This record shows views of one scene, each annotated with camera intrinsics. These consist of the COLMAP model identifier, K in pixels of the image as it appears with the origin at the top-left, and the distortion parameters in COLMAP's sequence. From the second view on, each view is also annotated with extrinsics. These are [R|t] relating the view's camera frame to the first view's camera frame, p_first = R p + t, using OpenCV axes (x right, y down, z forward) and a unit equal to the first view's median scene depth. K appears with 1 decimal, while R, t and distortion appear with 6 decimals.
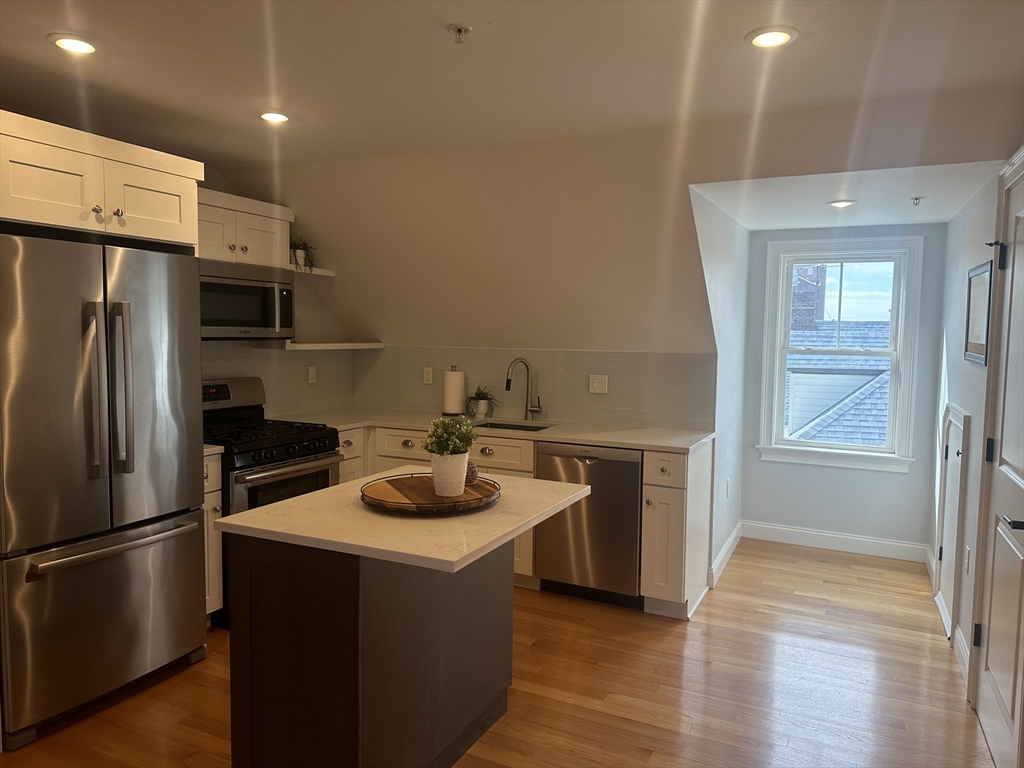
lens RADIAL K [[709.8, 0, 517.6], [0, 709.8, 392.6], [0, 0, 1]] dist [0.074418, -0.094930]
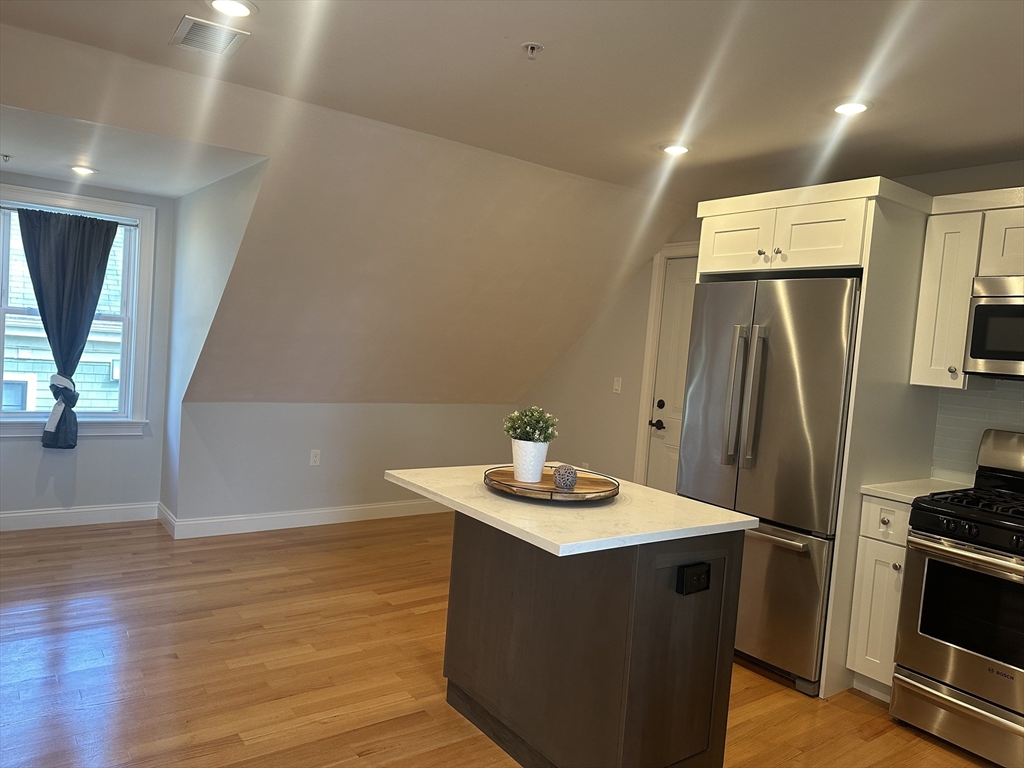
lens RADIAL K [[711.9, 0, 508.9], [0, 711.9, 382.4], [0, 0, 1]] dist [0.079175, -0.078819]
pose [[-0.473000, -0.000180, -0.881062, 0.464169], [-0.154517, 0.984518, 0.082752, -0.043565], [0.867407, 0.175281, -0.465705, 0.795877]]
